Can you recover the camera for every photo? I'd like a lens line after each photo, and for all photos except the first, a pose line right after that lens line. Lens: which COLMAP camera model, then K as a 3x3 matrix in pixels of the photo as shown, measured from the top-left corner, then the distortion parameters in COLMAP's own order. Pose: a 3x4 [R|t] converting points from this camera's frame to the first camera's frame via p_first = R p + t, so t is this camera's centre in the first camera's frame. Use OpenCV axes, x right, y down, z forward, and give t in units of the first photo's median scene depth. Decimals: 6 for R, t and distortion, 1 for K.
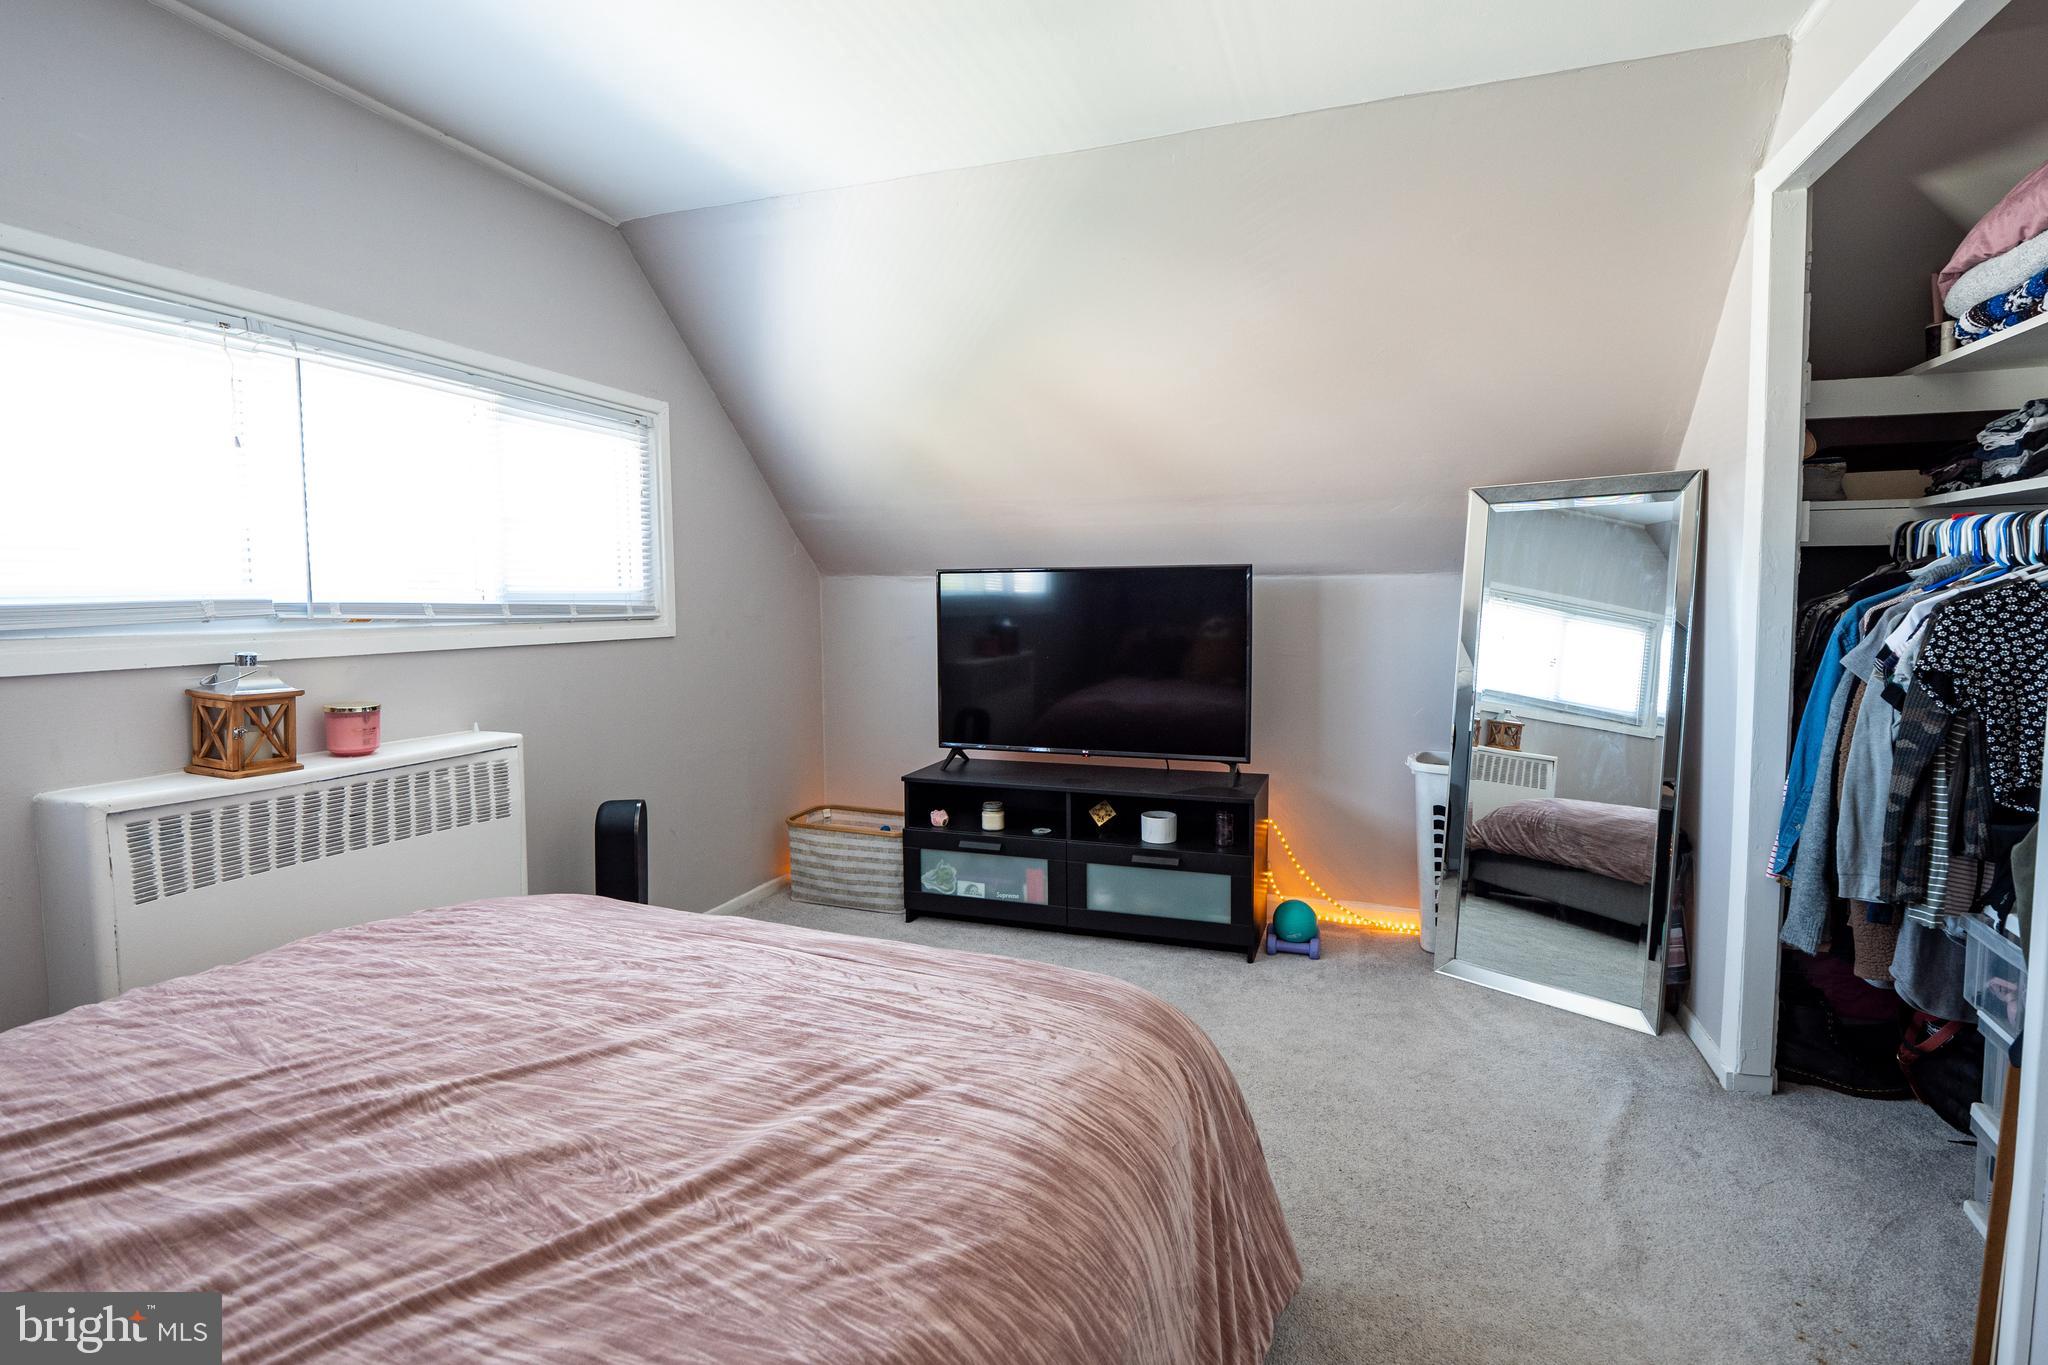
lens RADIAL K [[994.7, 0, 1025.1], [0, 994.7, 661.8], [0, 0, 1]] dist [0.000300, -0.010275]
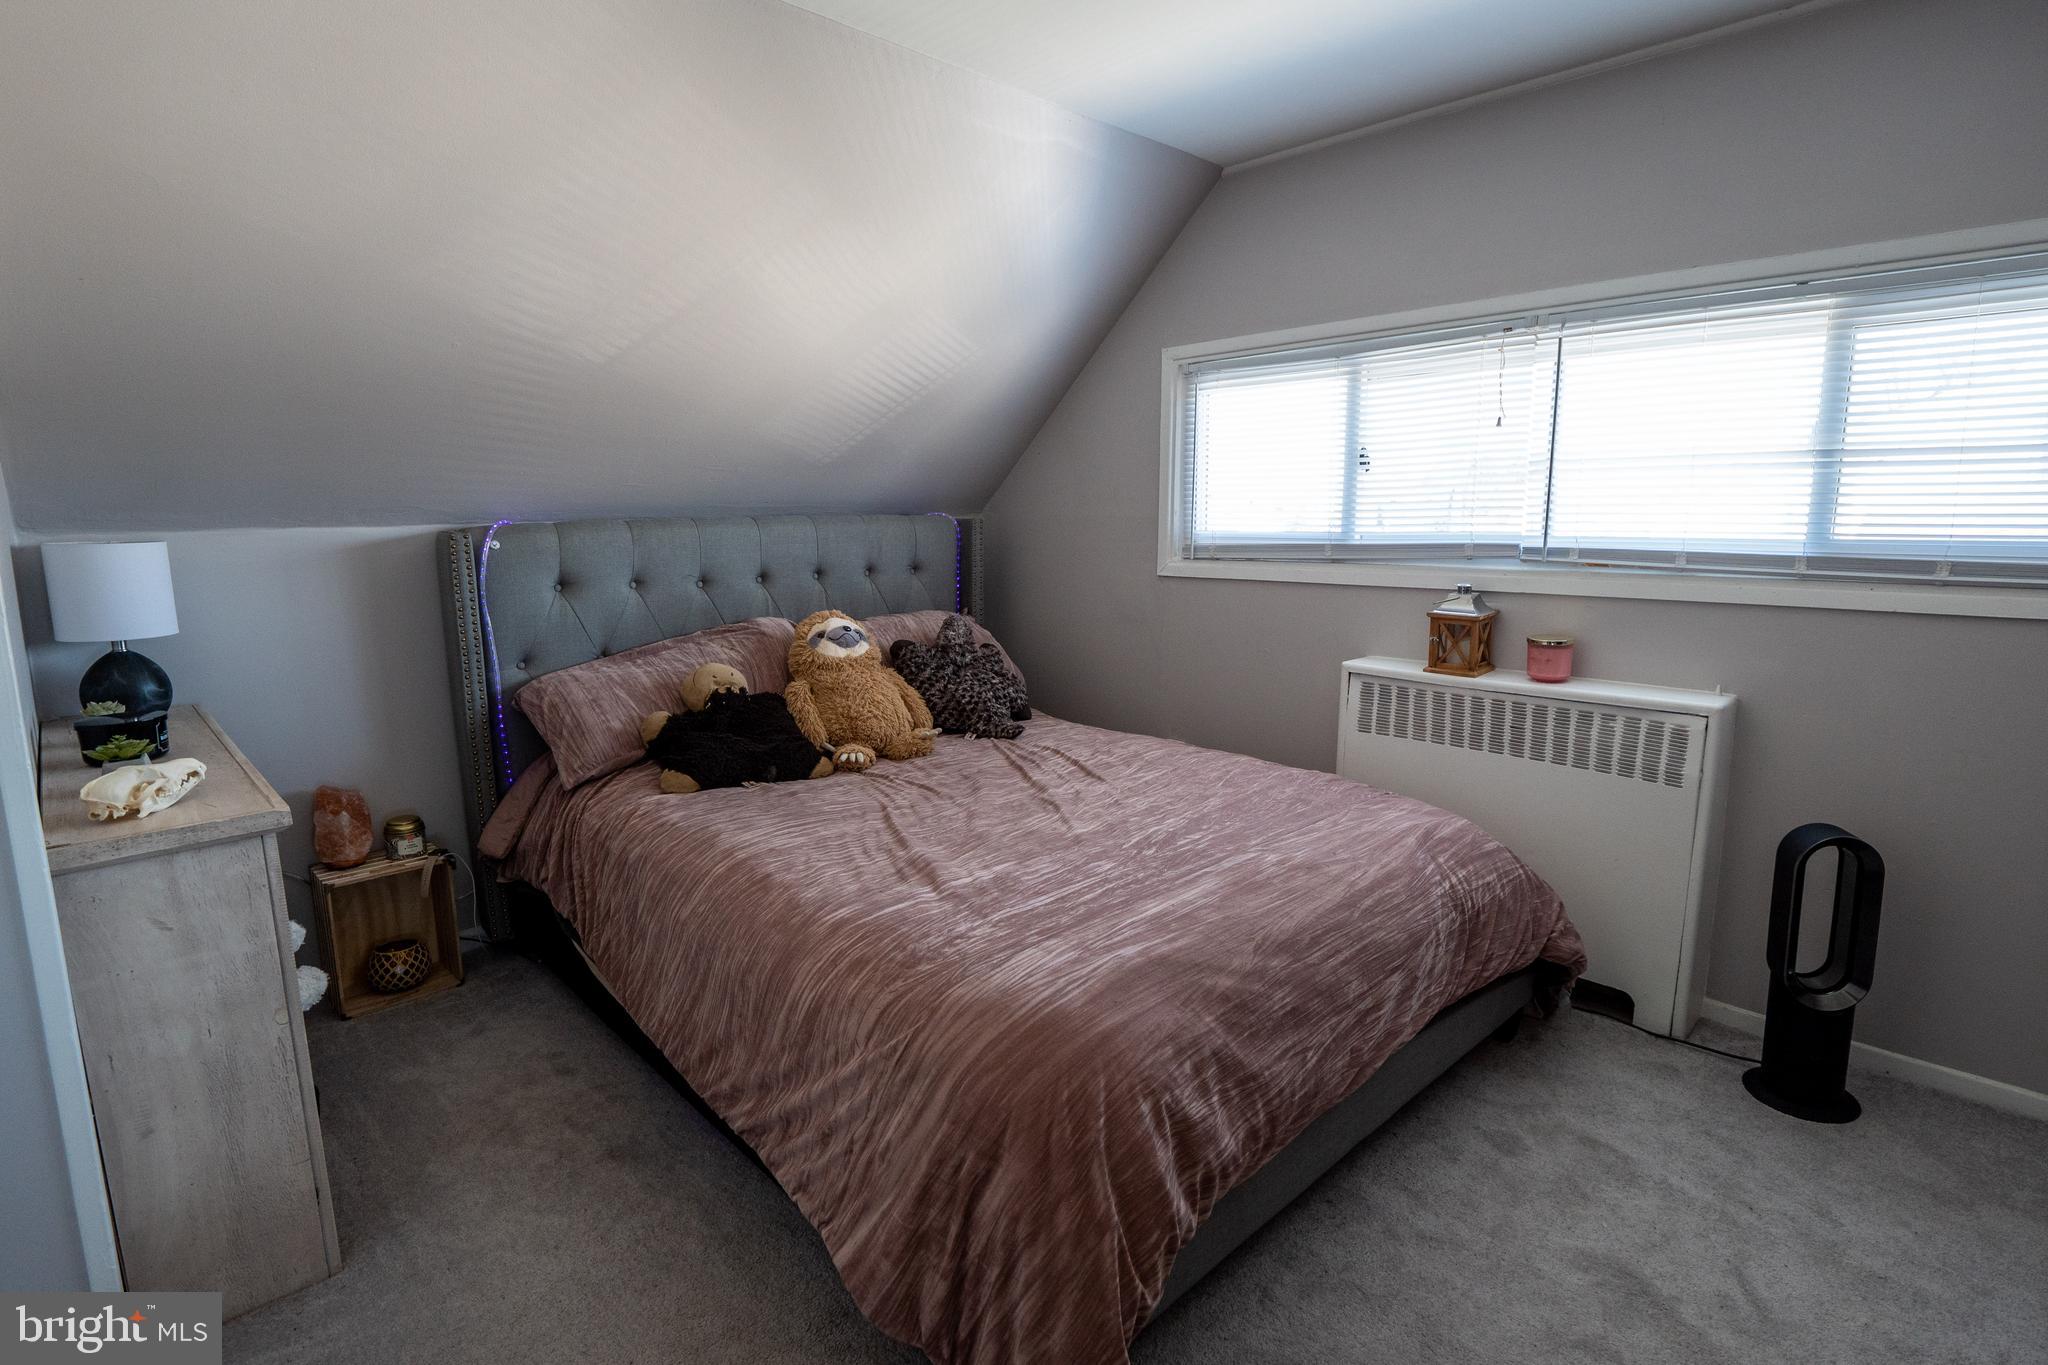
lens RADIAL K [[994.7, 0, 1025.1], [0, 994.7, 661.8], [0, 0, 1]] dist [0.000300, -0.010275]
pose [[-0.437632, 0.144134, -0.887527, 0.615214], [-0.047632, 0.981966, 0.182958, -0.110714], [0.897892, 0.122343, -0.422874, 0.935223]]
